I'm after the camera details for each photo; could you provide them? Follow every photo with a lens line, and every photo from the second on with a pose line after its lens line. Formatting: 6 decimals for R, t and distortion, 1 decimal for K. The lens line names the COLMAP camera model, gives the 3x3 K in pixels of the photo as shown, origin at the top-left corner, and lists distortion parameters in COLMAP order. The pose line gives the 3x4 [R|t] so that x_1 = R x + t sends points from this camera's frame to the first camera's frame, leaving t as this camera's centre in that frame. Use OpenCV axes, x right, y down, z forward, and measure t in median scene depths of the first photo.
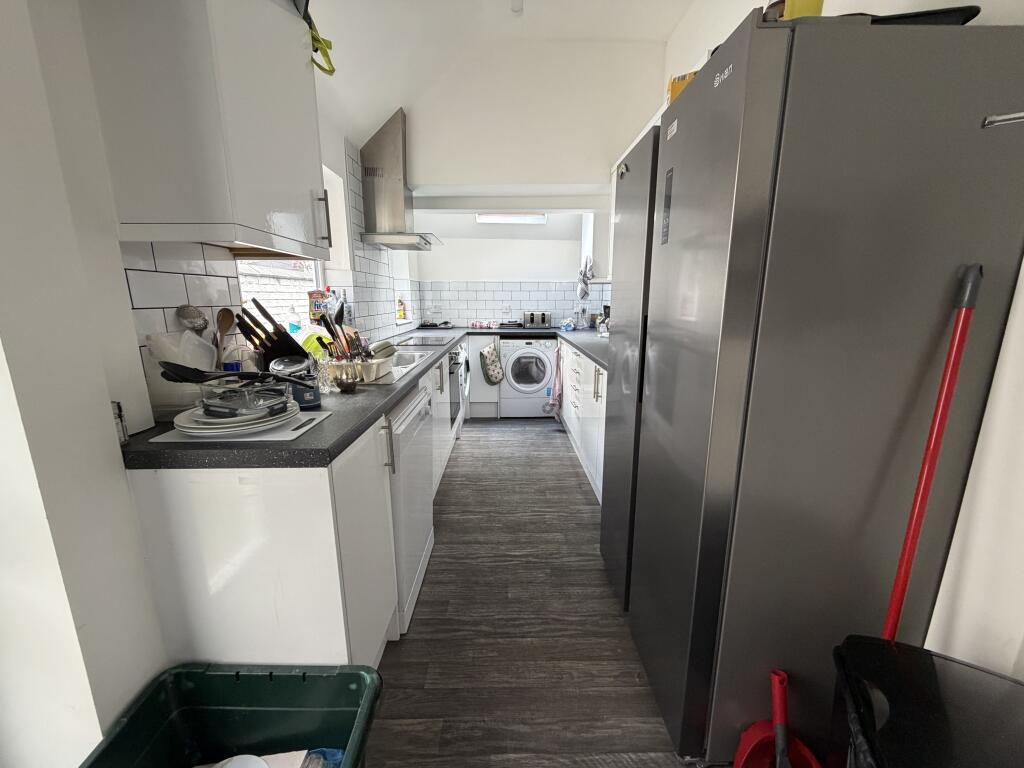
lens RADIAL K [[407.6, 0, 510.4], [0, 407.6, 385.9], [0, 0, 1]] dist [-0.000818, 0.000126]
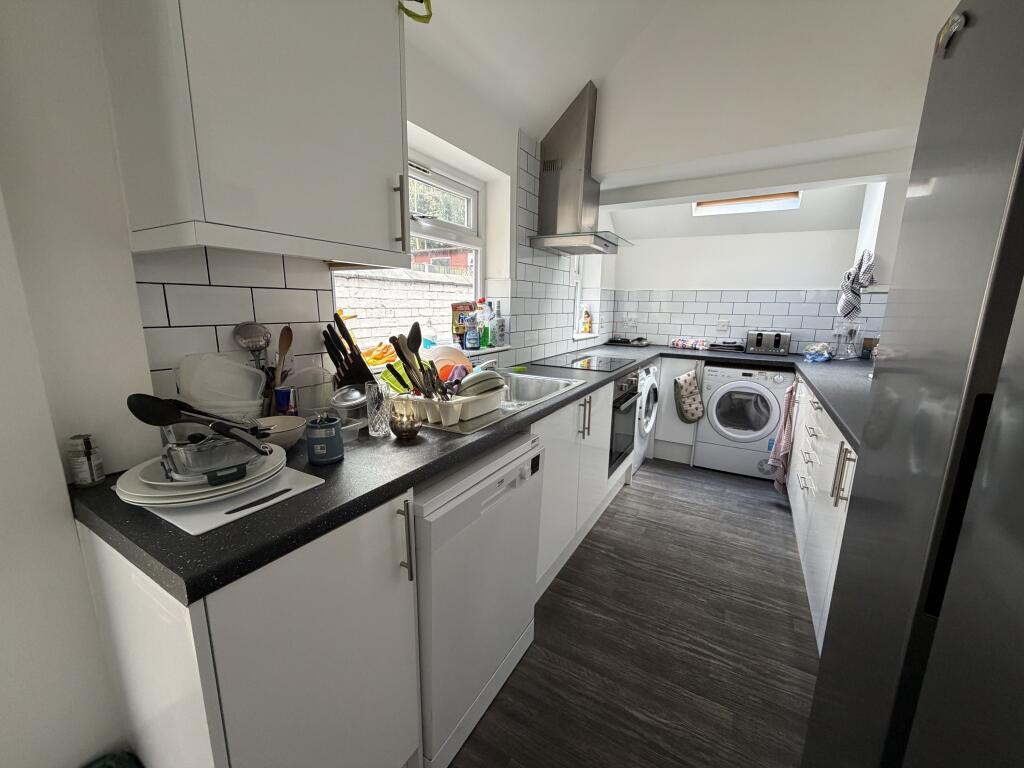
lens RADIAL K [[407.6, 0, 510.4], [0, 407.6, 385.9], [0, 0, 1]] dist [-0.000818, 0.000126]
pose [[0.856704, 0.114077, -0.503036, 0.055588], [-0.122686, 0.992315, 0.016092, -0.047884], [0.501006, 0.047929, 0.864115, 0.172419]]
